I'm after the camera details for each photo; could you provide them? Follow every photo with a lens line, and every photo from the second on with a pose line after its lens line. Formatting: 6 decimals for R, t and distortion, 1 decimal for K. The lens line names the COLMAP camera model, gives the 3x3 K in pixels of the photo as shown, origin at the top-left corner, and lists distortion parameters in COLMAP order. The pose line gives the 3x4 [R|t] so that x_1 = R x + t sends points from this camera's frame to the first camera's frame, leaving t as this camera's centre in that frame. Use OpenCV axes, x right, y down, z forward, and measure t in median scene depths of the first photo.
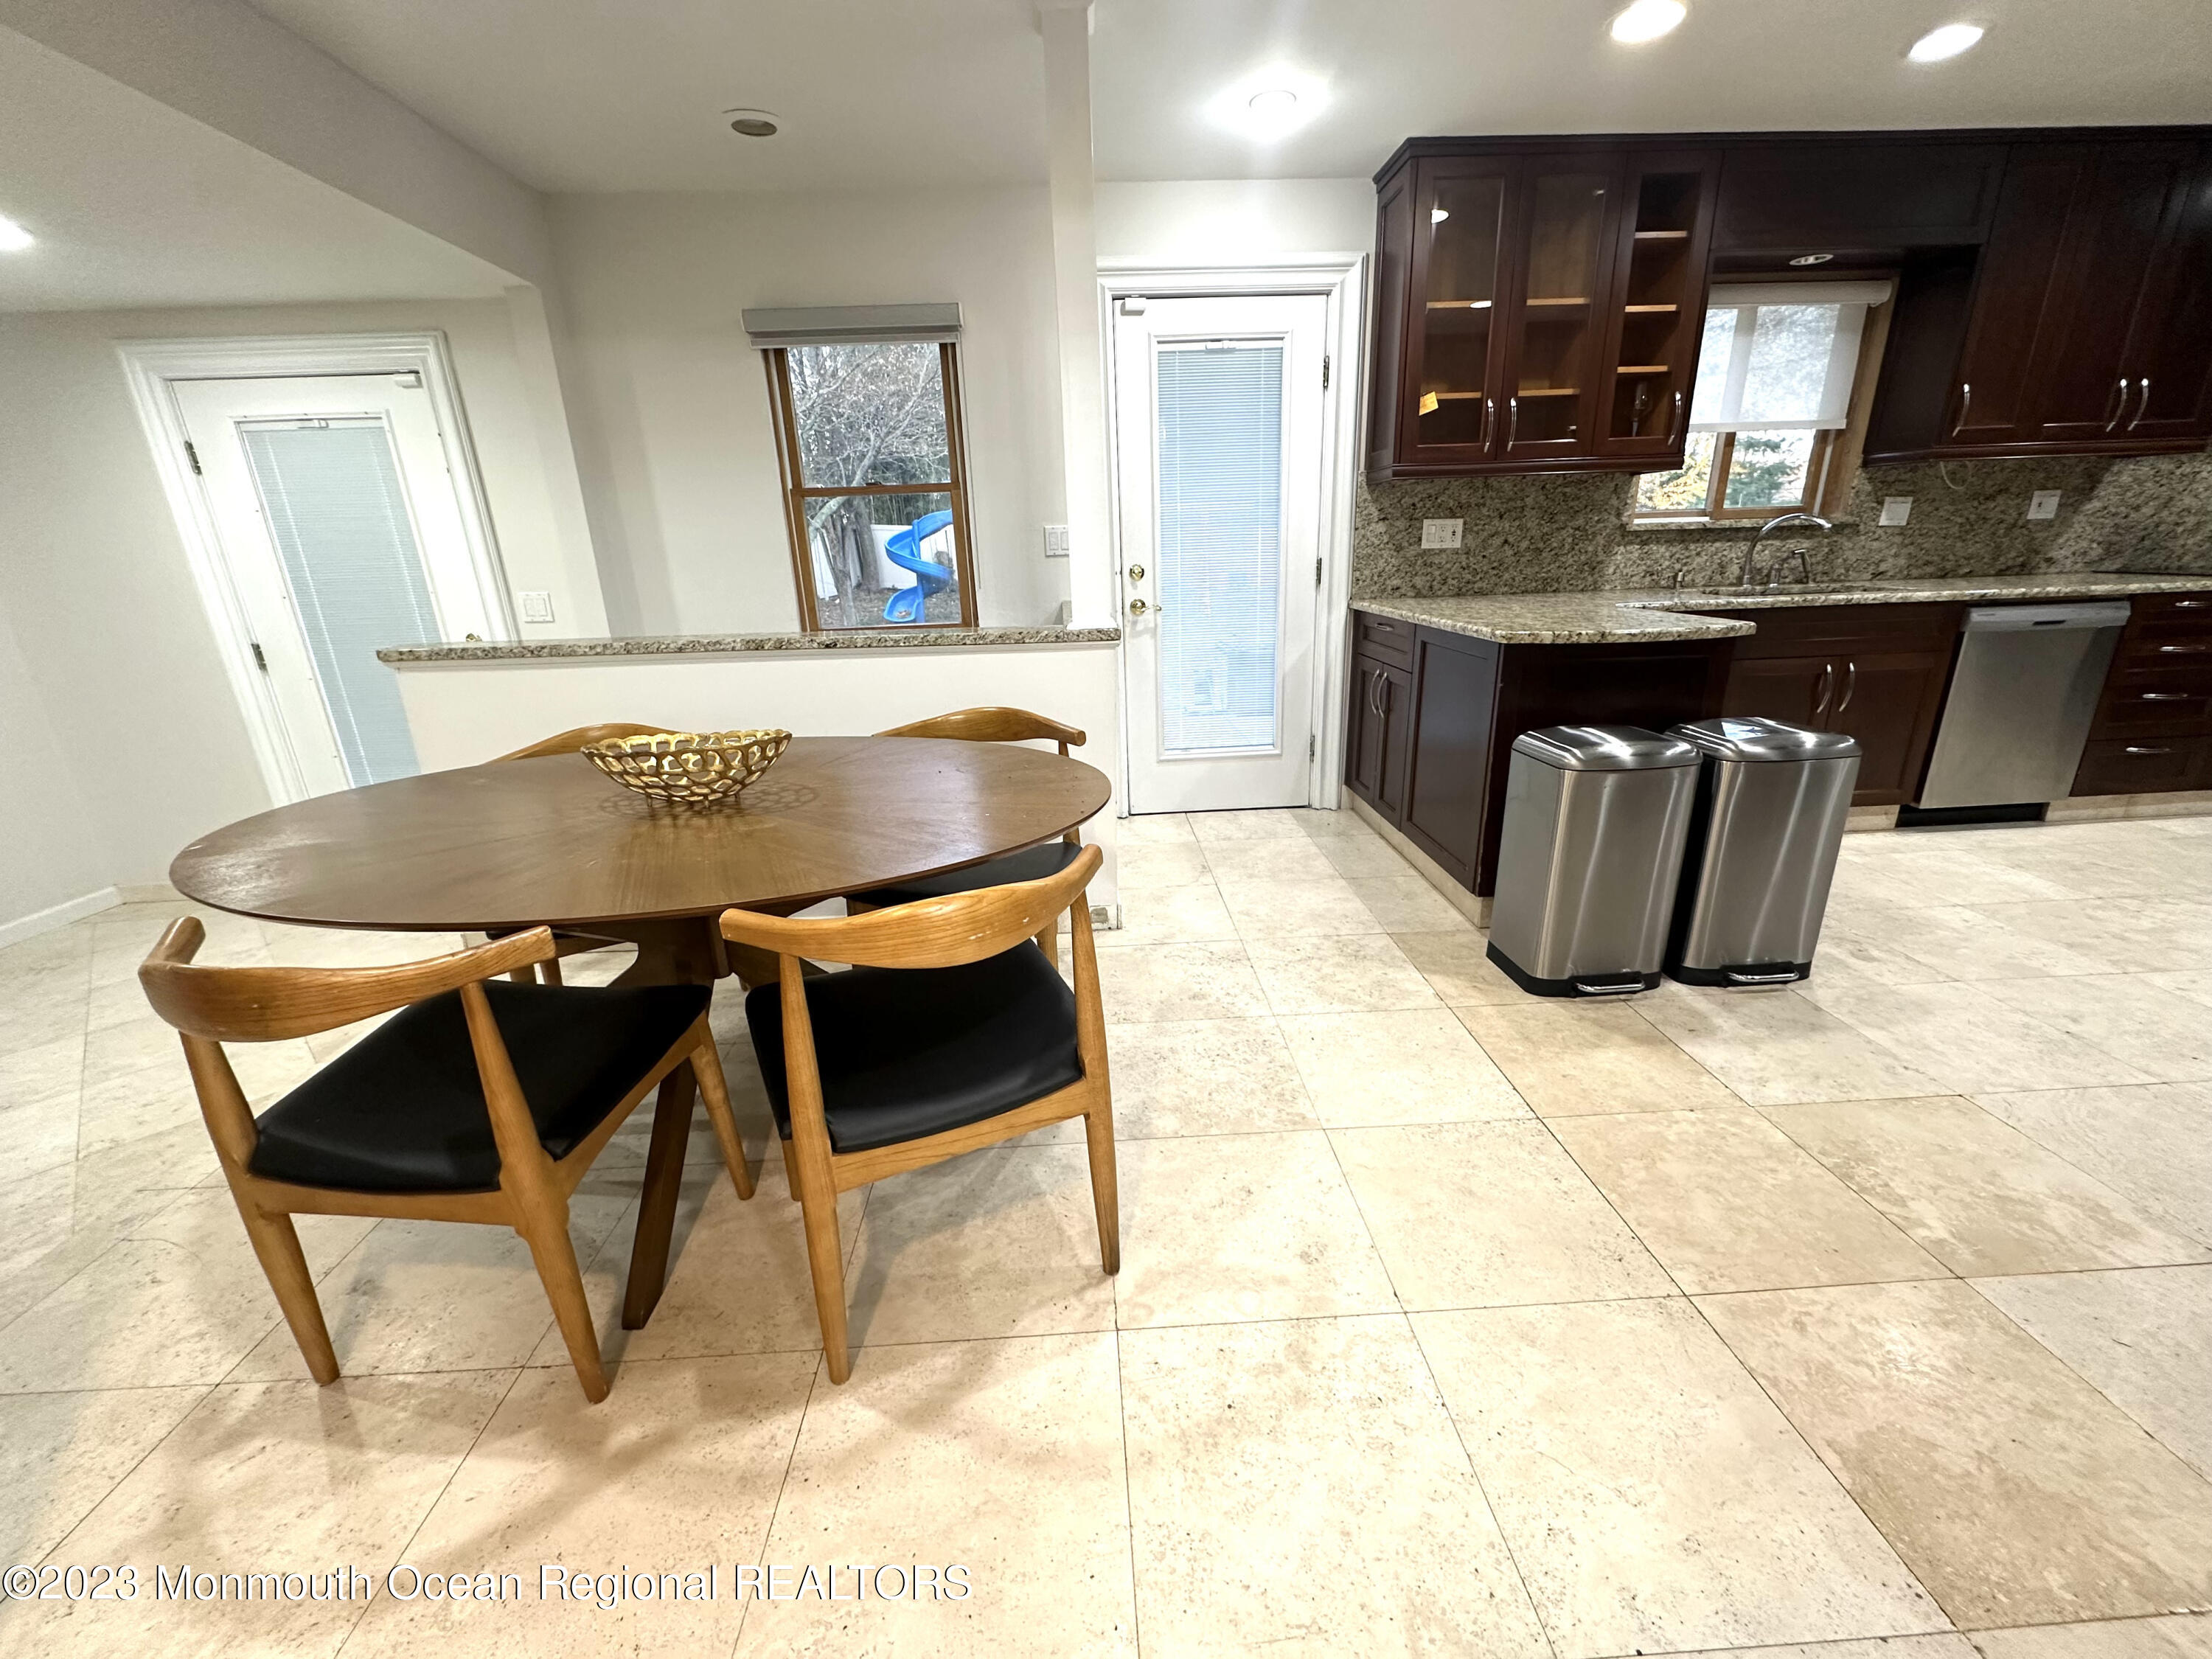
lens RADIAL K [[877.9, 0, 1104.3], [0, 877.9, 833.9], [0, 0, 1]] dist [-0.003993, 0.000494]
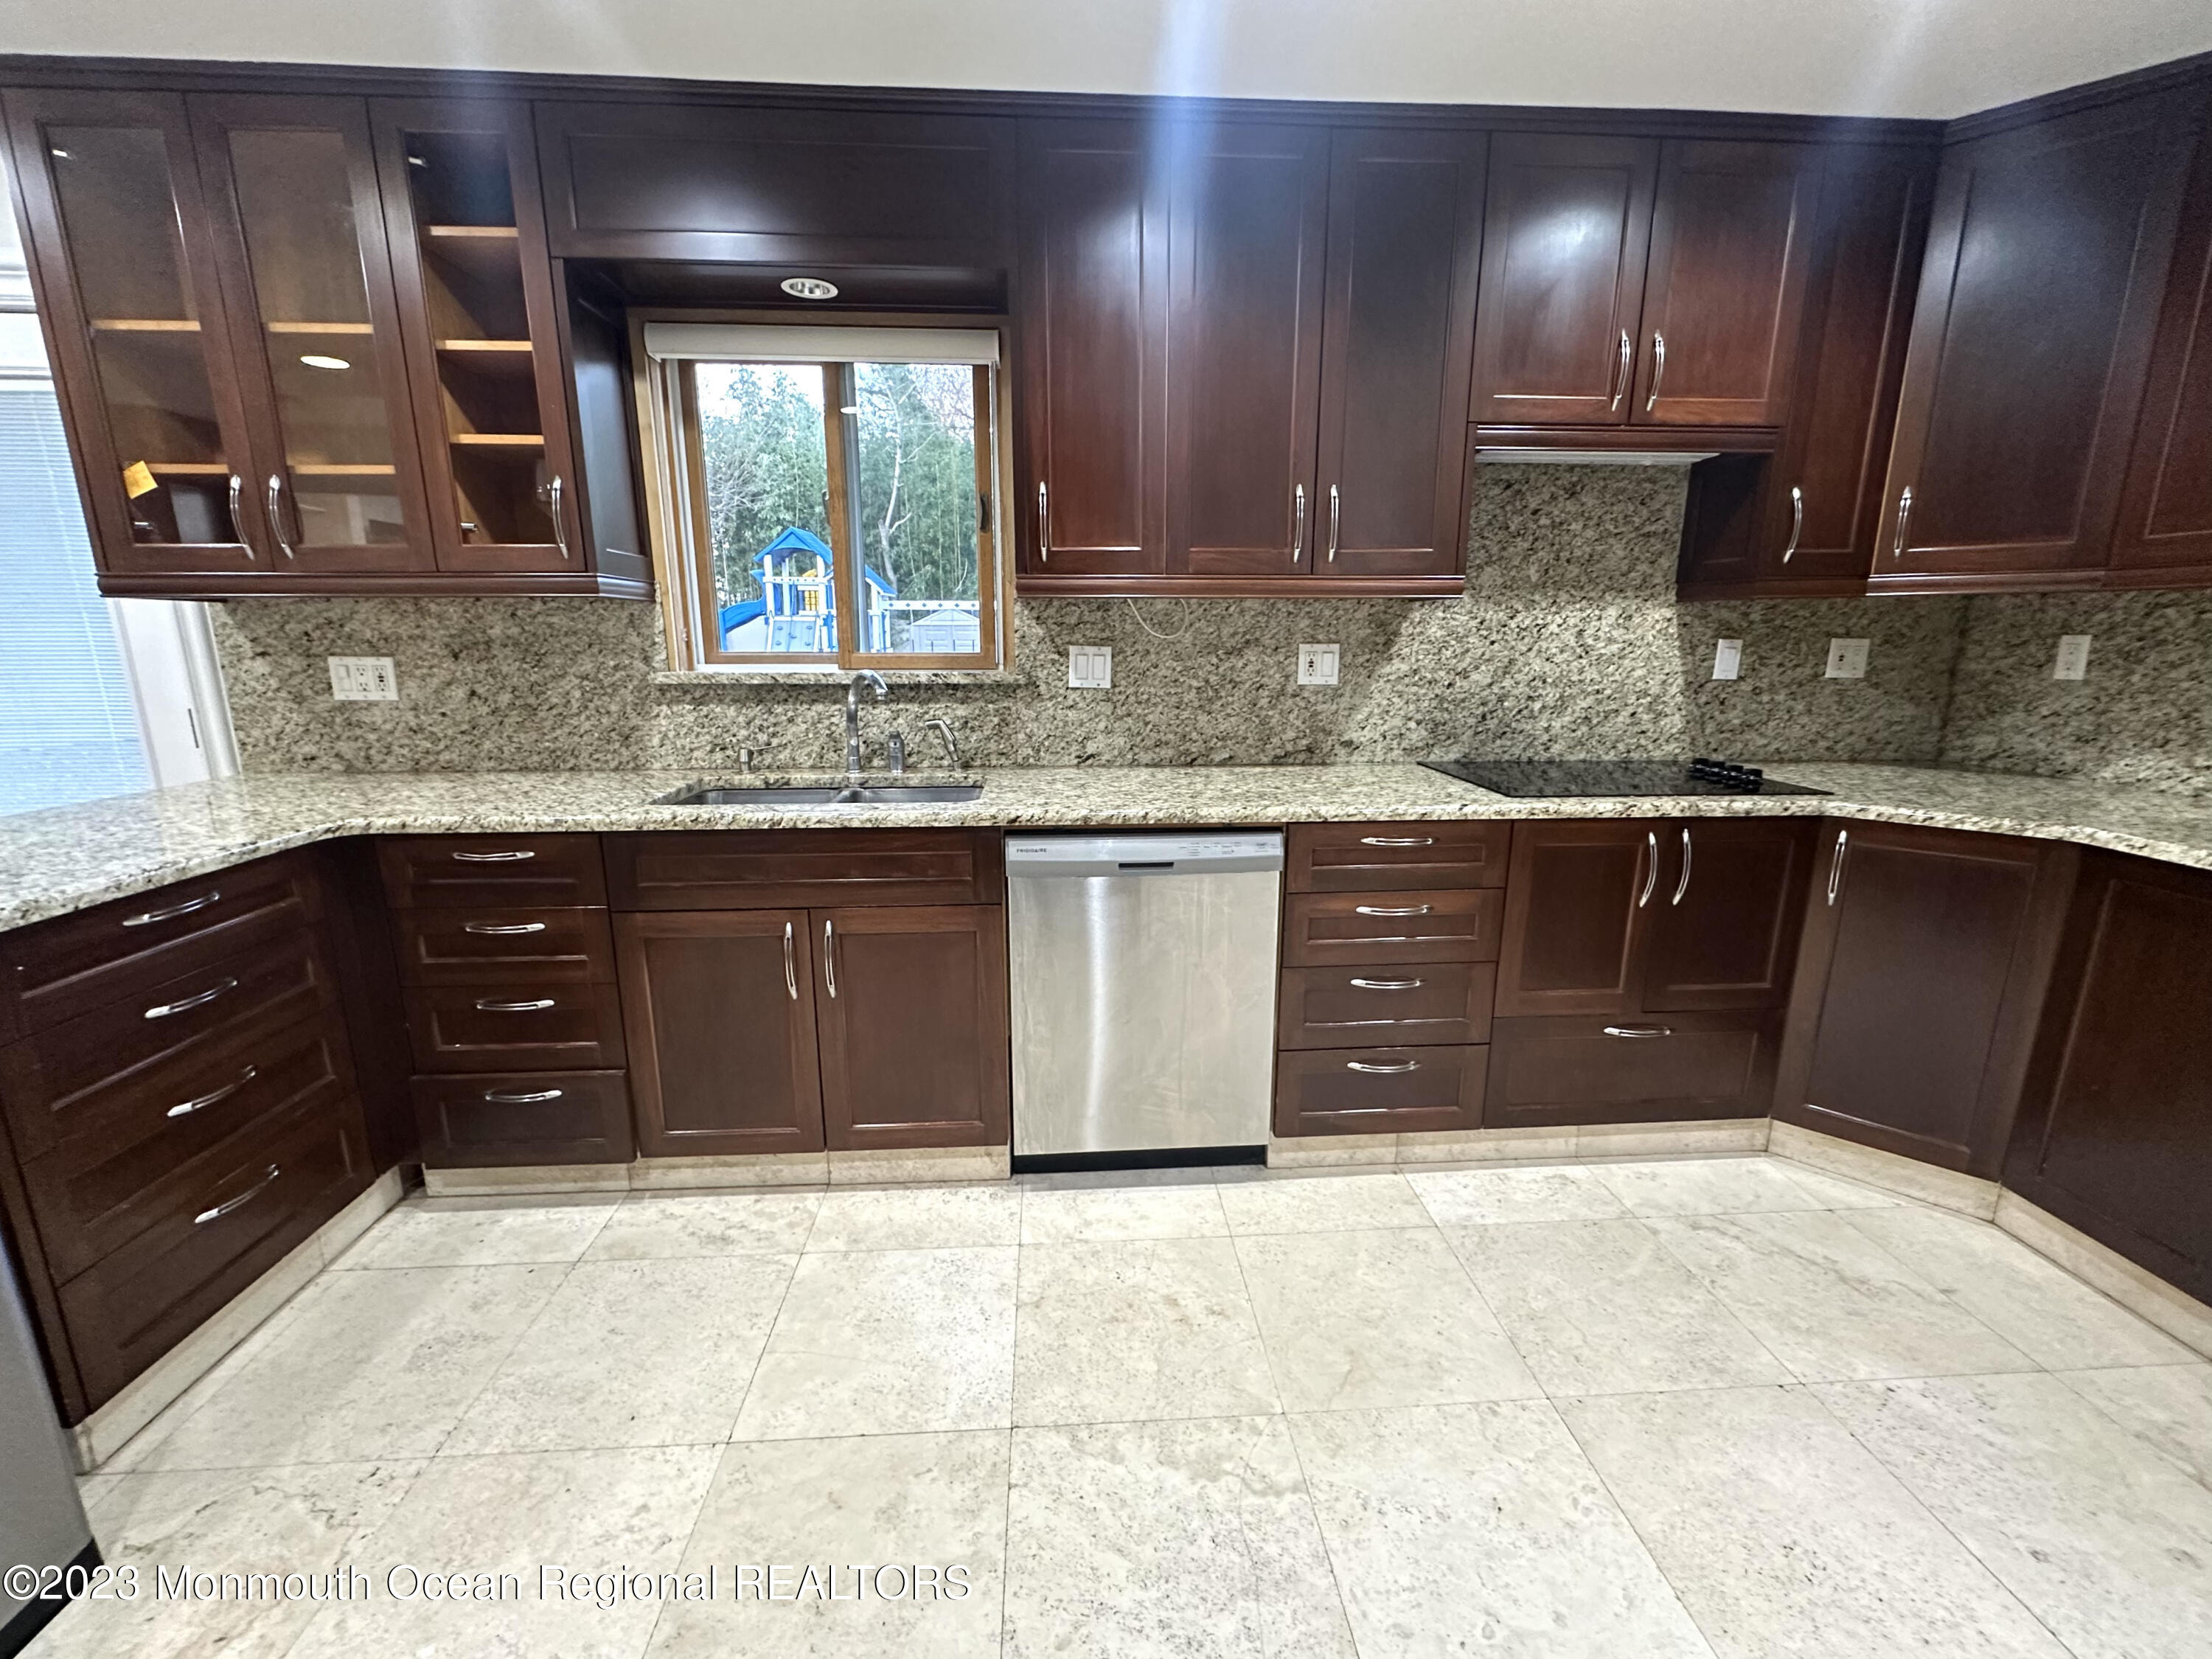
lens RADIAL K [[907.2, 0, 1107.8], [0, 907.2, 832.1], [0, 0, 1]] dist [-0.002479, 0.000411]
pose [[0.999246, 0.029940, 0.024720, 0.915814], [-0.027157, 0.993983, -0.106111, -0.174056], [-0.027748, 0.105359, 0.994047, 0.333847]]
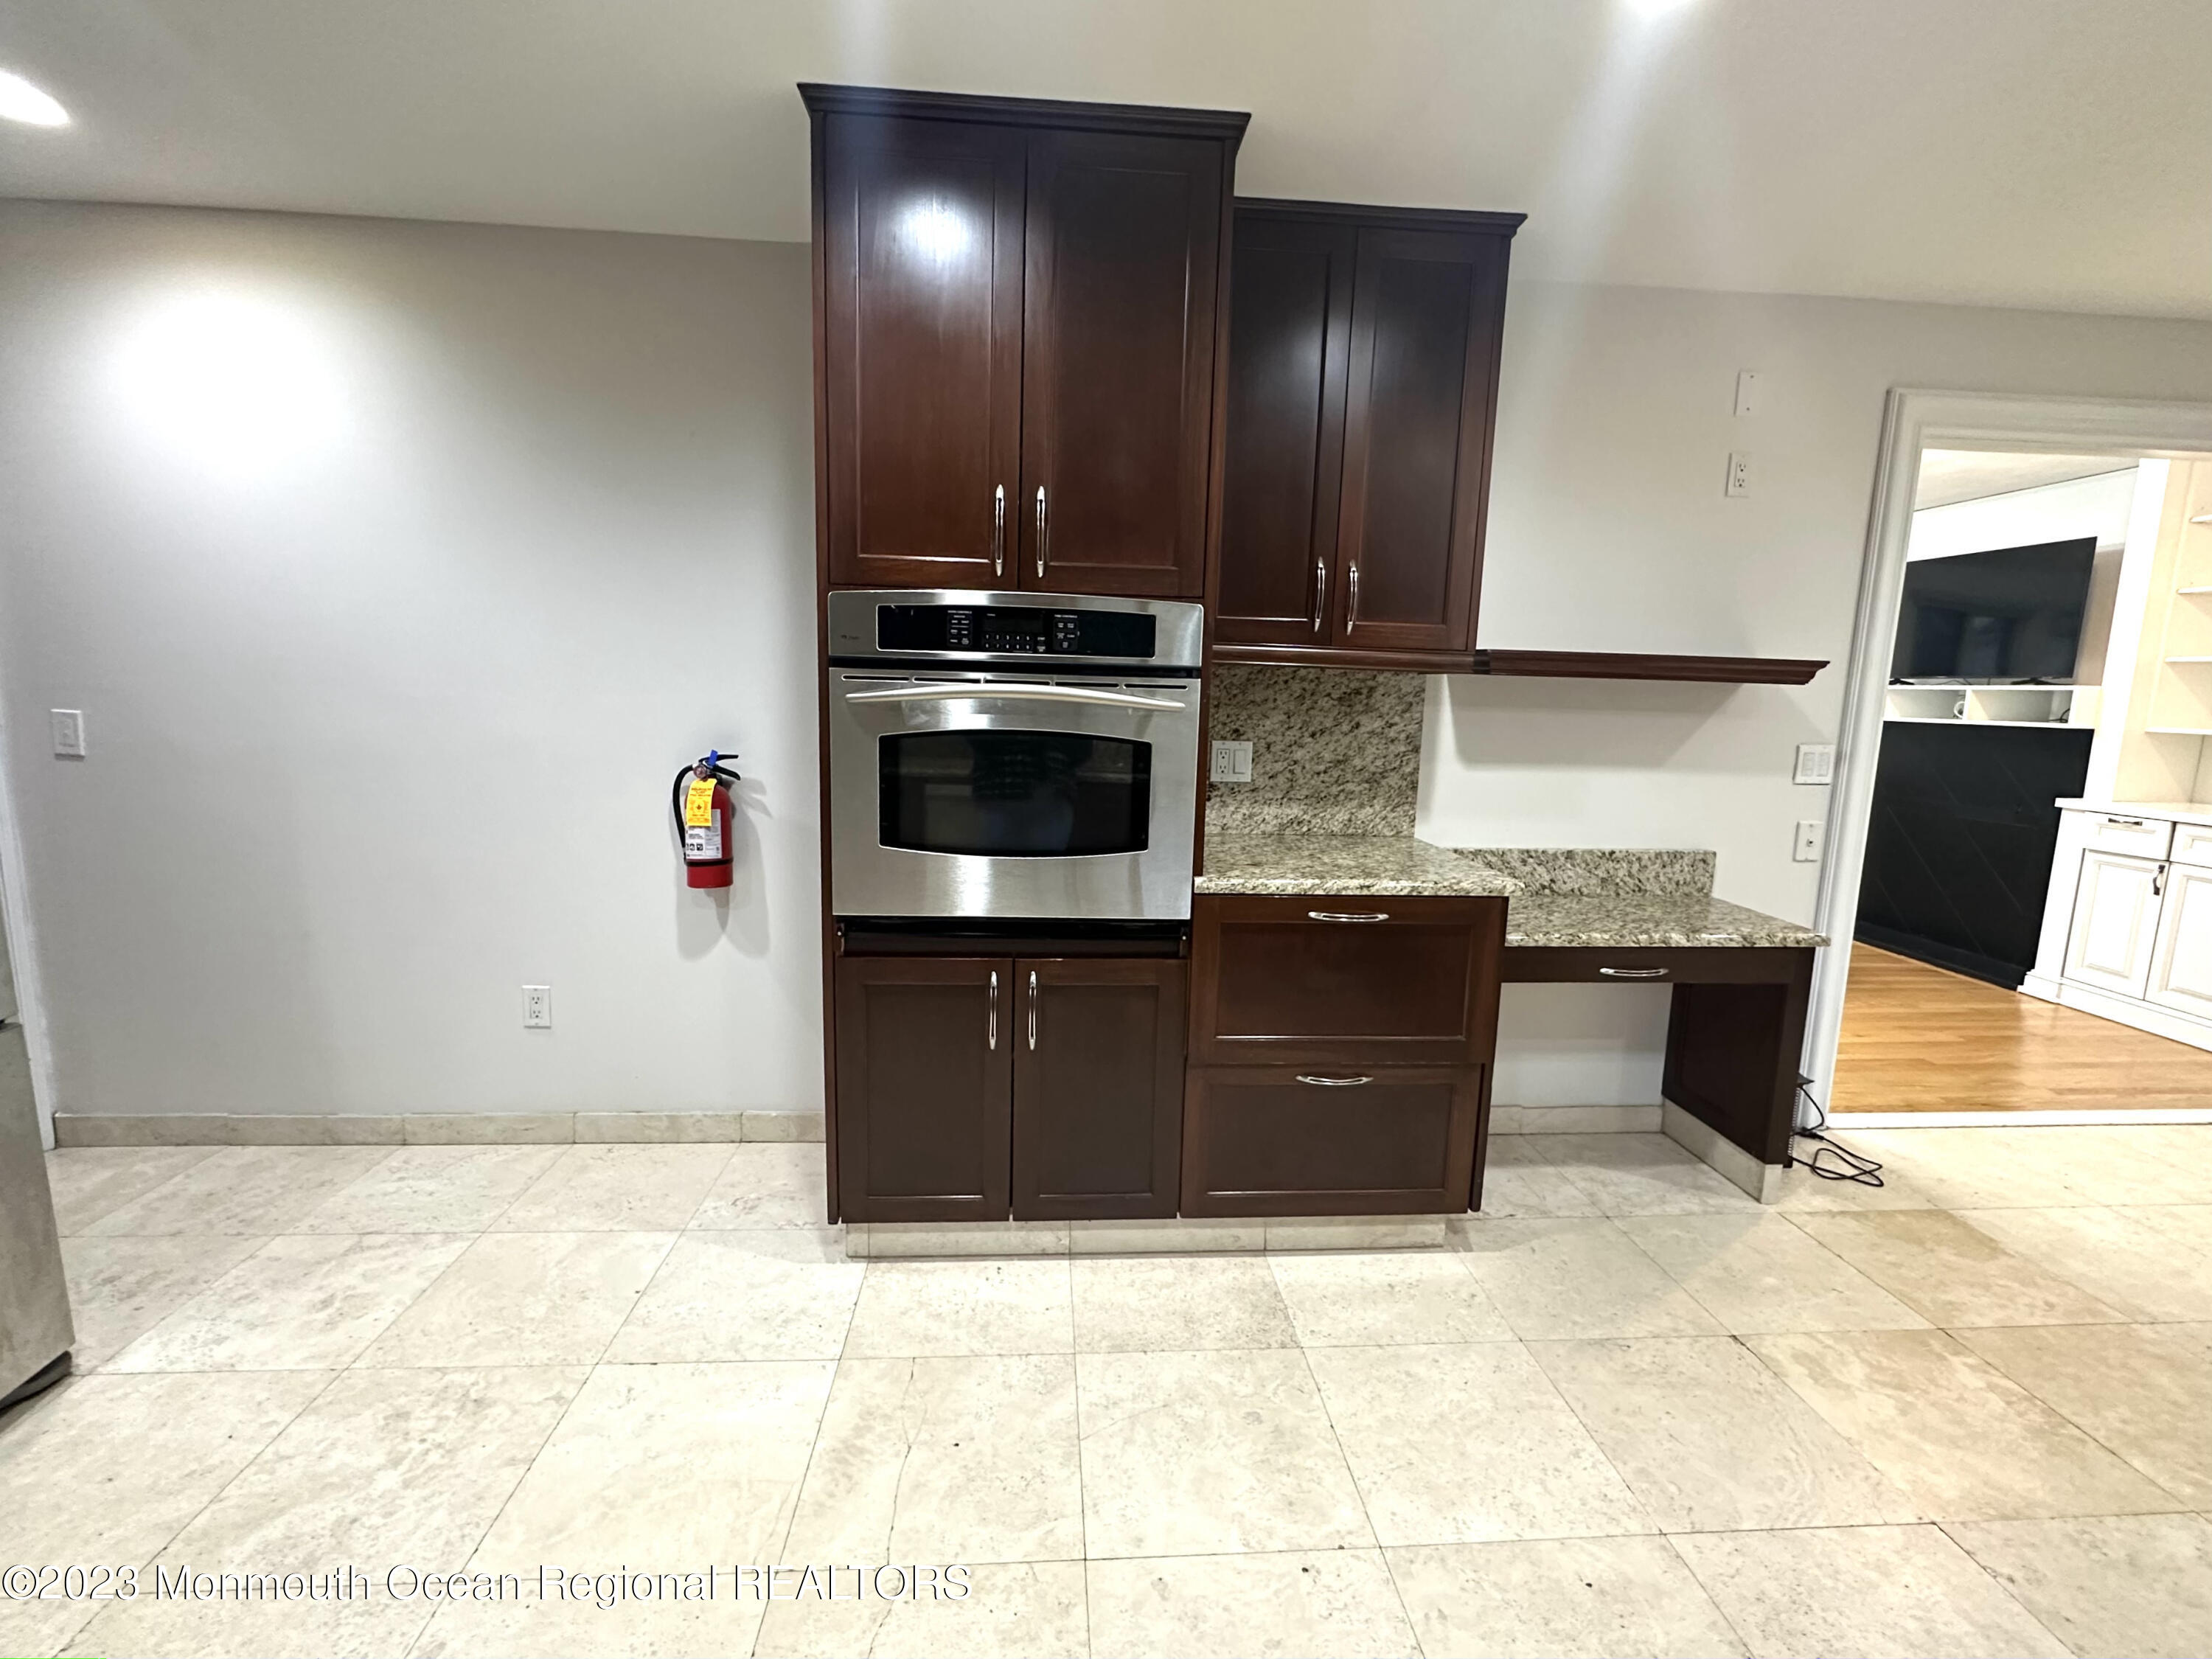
lens RADIAL K [[958.1, 0, 1110.4], [0, 958.1, 827.5], [0, 0, 1]] dist [0.000892, 0.000050]
pose [[-0.999710, 0.011787, -0.020977, 0.897481], [0.001091, 0.893089, 0.449879, -0.325101], [0.024037, 0.449726, -0.892843, 0.765940]]
